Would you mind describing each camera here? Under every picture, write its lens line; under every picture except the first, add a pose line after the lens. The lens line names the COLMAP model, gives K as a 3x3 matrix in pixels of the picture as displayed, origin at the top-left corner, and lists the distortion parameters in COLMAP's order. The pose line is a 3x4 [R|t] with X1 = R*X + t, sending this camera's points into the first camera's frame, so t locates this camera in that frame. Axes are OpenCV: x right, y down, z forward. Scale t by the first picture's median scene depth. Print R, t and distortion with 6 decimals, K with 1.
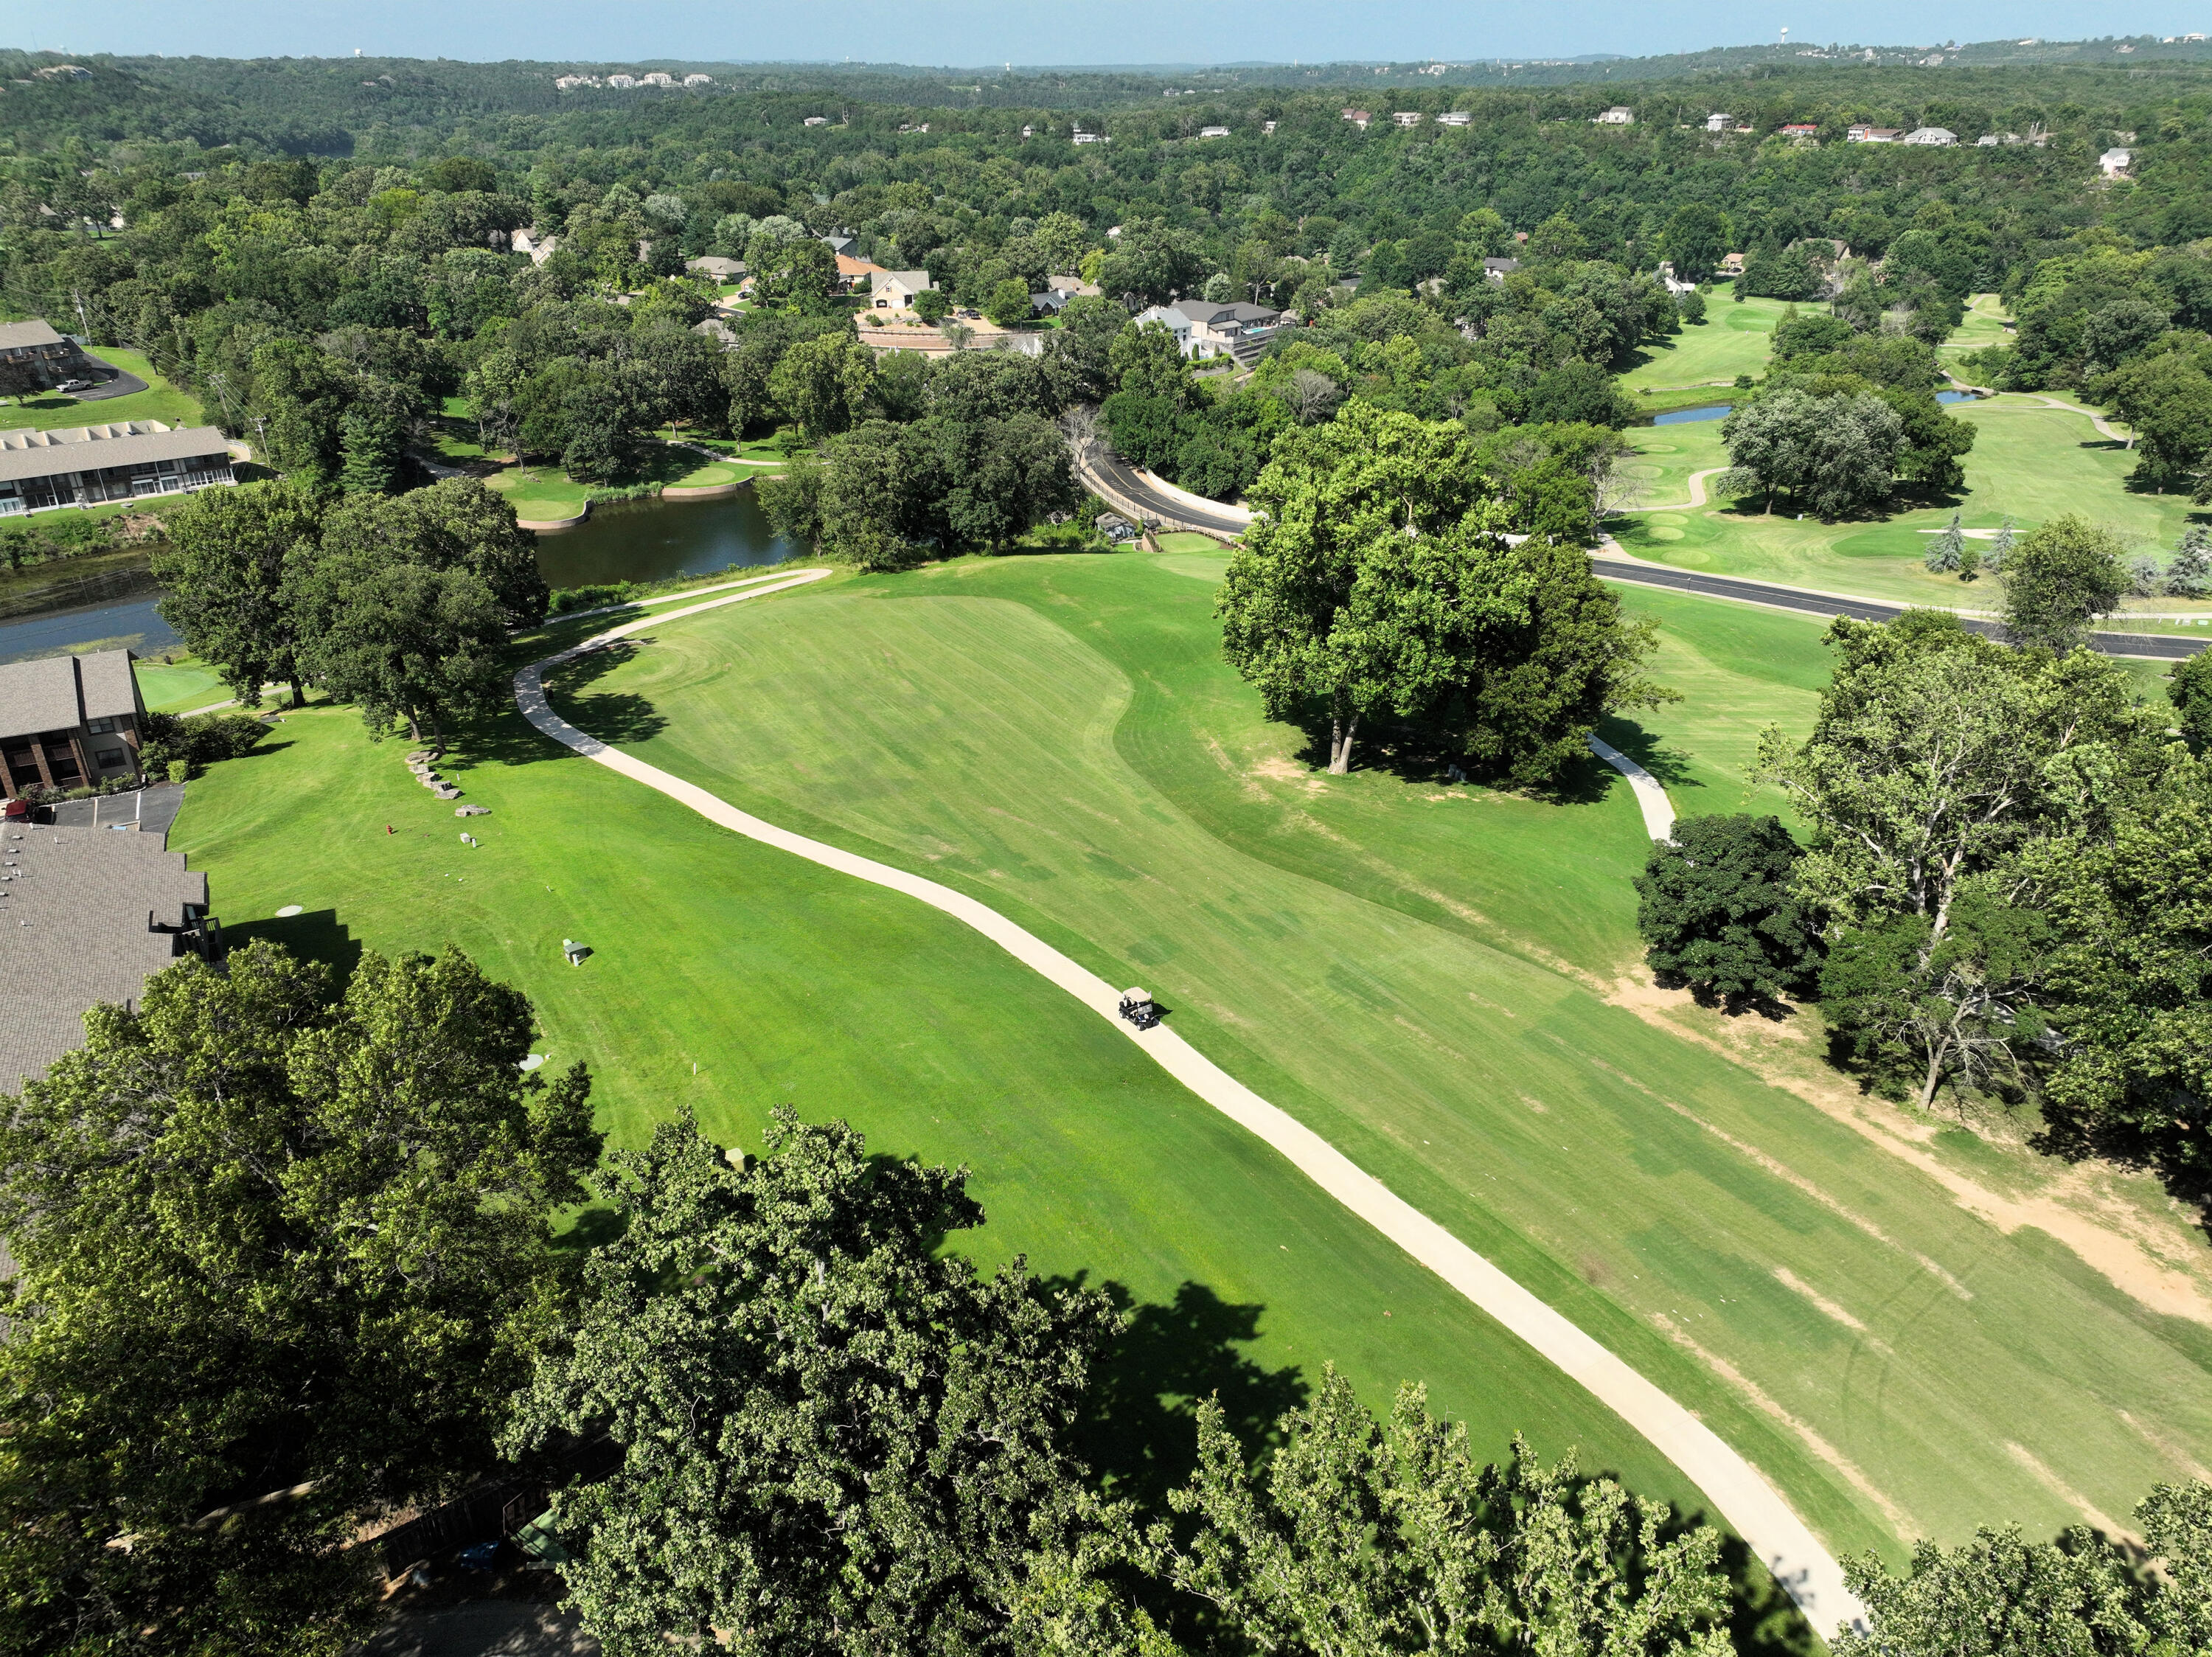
lens RADIAL K [[1538.8, 0, 1096.5], [0, 1538.8, 827.0], [0, 0, 1]] dist [-0.009226, 0.021706]
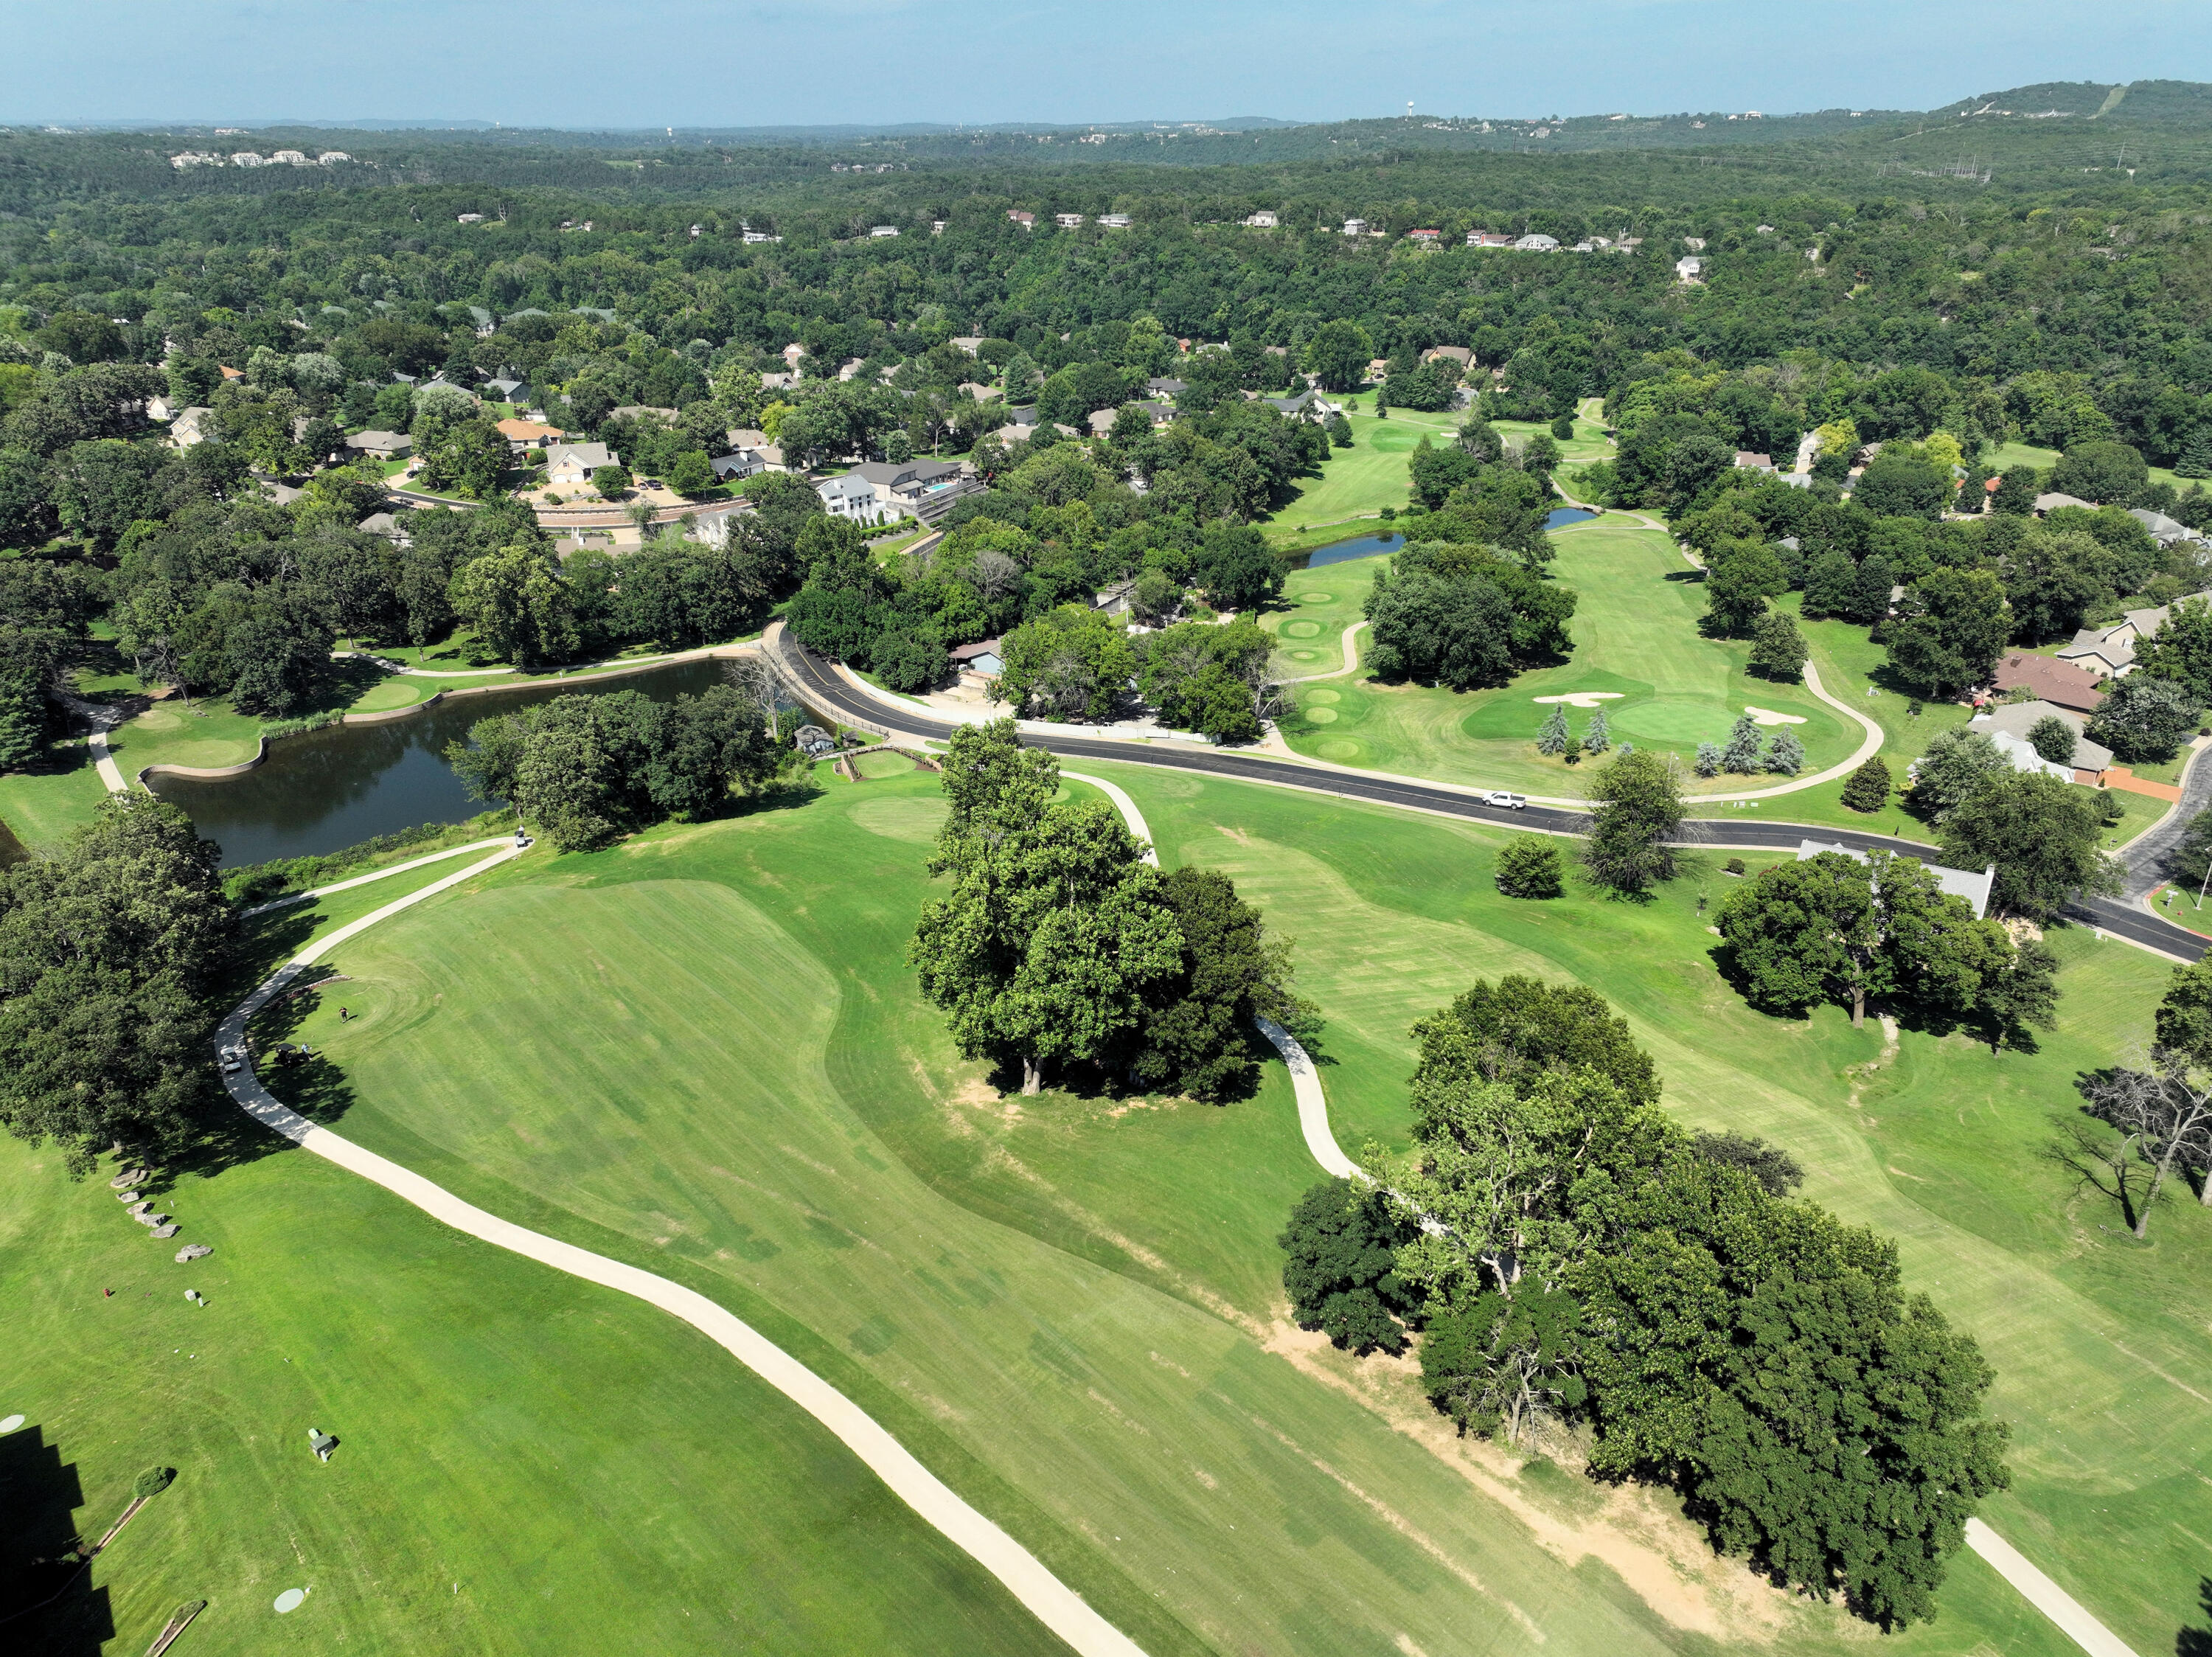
lens RADIAL K [[1546.0, 0, 1098.3], [0, 1546.0, 828.9], [0, 0, 1]] dist [-0.014114, 0.027995]
pose [[0.981135, -0.081324, 0.175389, 0.011284], [0.084323, 0.996391, -0.009708, -0.096977], [-0.173966, 0.024314, 0.984451, -0.050732]]
